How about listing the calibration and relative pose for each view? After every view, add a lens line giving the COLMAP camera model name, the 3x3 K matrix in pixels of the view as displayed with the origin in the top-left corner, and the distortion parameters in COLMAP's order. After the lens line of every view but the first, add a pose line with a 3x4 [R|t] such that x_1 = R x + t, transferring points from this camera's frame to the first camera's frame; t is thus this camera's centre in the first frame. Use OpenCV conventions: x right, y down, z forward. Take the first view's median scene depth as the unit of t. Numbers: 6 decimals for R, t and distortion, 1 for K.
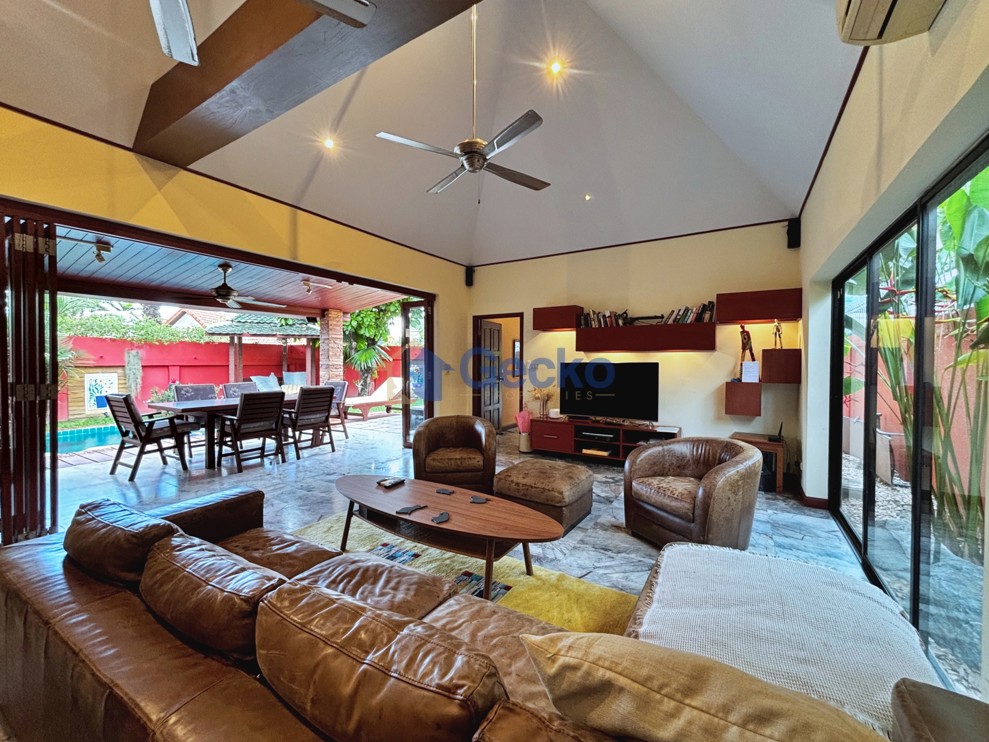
lens RADIAL K [[400.7, 0, 496.5], [0, 400.7, 367.7], [0, 0, 1]] dist [0.023573, -0.012267]
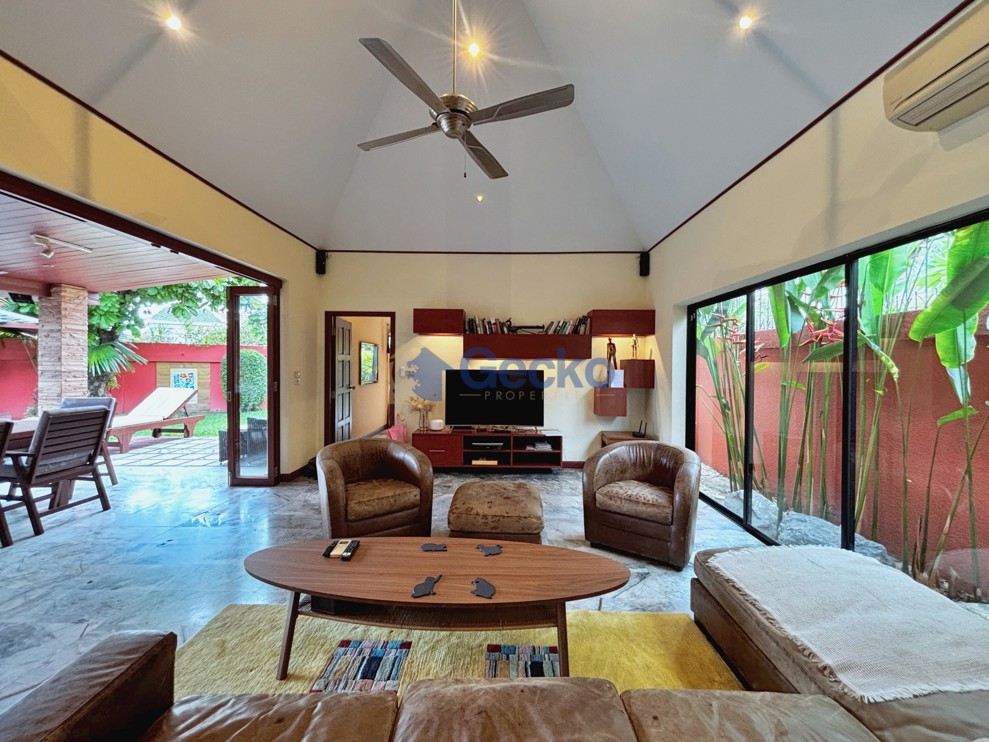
lens RADIAL K [[399.4, 0, 494.5], [0, 399.4, 371.0], [0, 0, 1]] dist [0.021592, -0.011772]
pose [[0.862620, -0.003804, 0.505839, -0.239979], [0.001625, 0.999987, 0.004749, -0.016251], [-0.505851, -0.003274, 0.862615, 0.168315]]
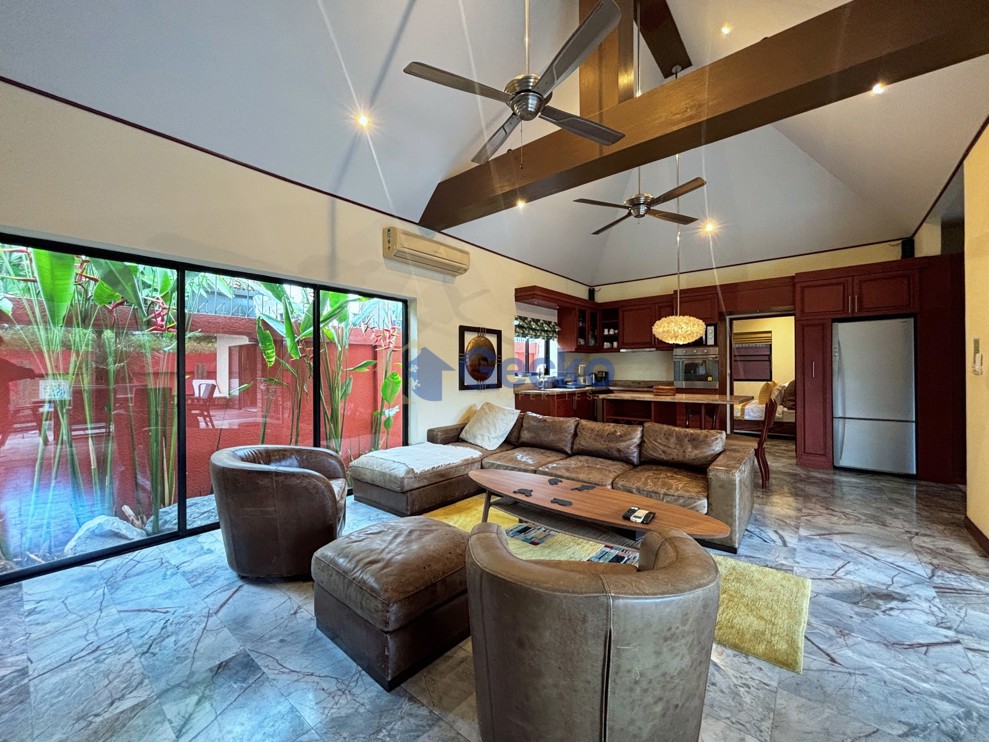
lens RADIAL K [[400.7, 0, 496.5], [0, 400.7, 367.7], [0, 0, 1]] dist [0.023573, -0.012267]
pose [[-0.989817, 0.001645, 0.142339, -0.066225], [0.002515, 0.999979, 0.005930, 0.000177], [-0.142326, 0.006227, -0.989800, 1.115439]]
